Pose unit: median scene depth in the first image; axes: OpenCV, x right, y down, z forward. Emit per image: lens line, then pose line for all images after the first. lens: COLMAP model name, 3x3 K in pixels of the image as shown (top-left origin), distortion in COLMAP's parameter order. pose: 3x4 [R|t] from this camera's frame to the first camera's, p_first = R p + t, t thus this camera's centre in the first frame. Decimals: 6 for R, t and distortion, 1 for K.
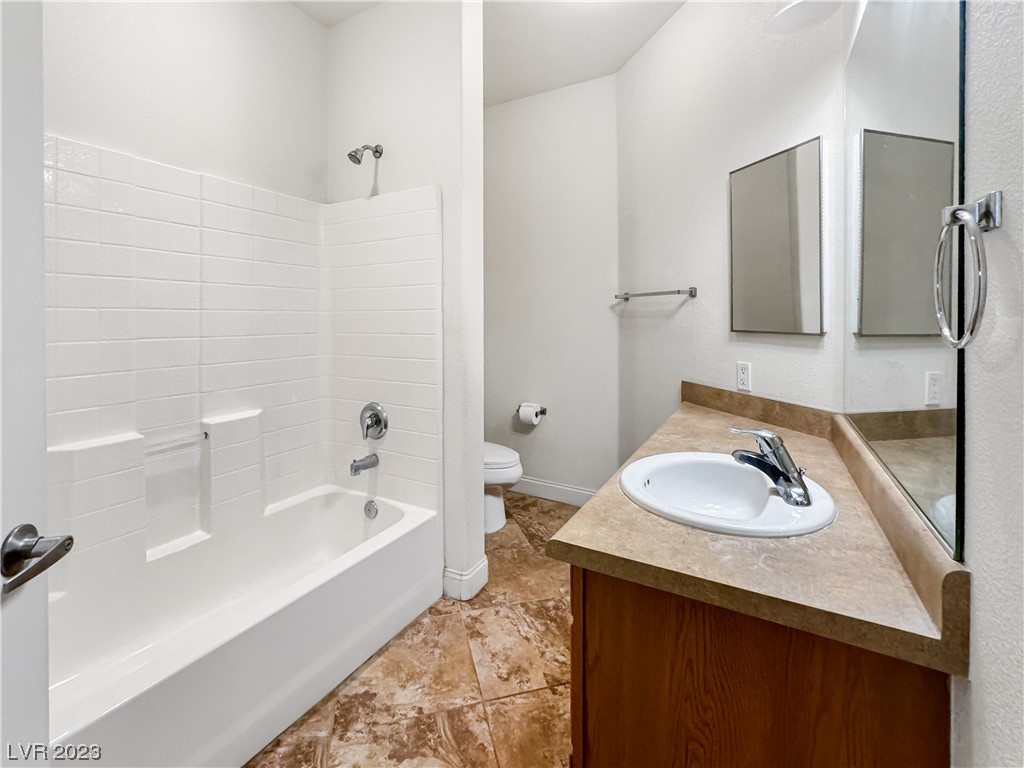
lens RADIAL K [[419.2, 0, 515.7], [0, 419.2, 354.7], [0, 0, 1]] dist [0.001518, -0.000002]
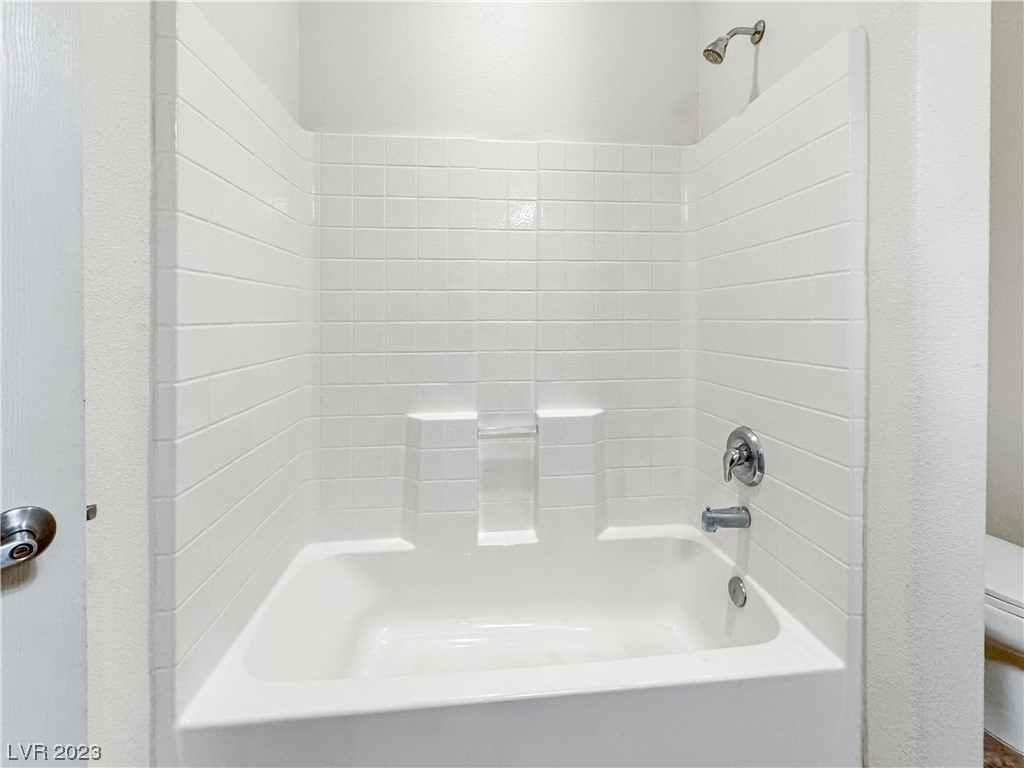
lens RADIAL K [[455.9, 0, 513.3], [0, 455.9, 328.9], [0, 0, 1]] dist [-0.000107, -0.000022]
pose [[0.563899, 0.018085, -0.825646, 0.038354], [-0.062097, 0.997858, -0.020554, -0.000006], [0.823506, 0.062861, 0.563814, 0.327874]]
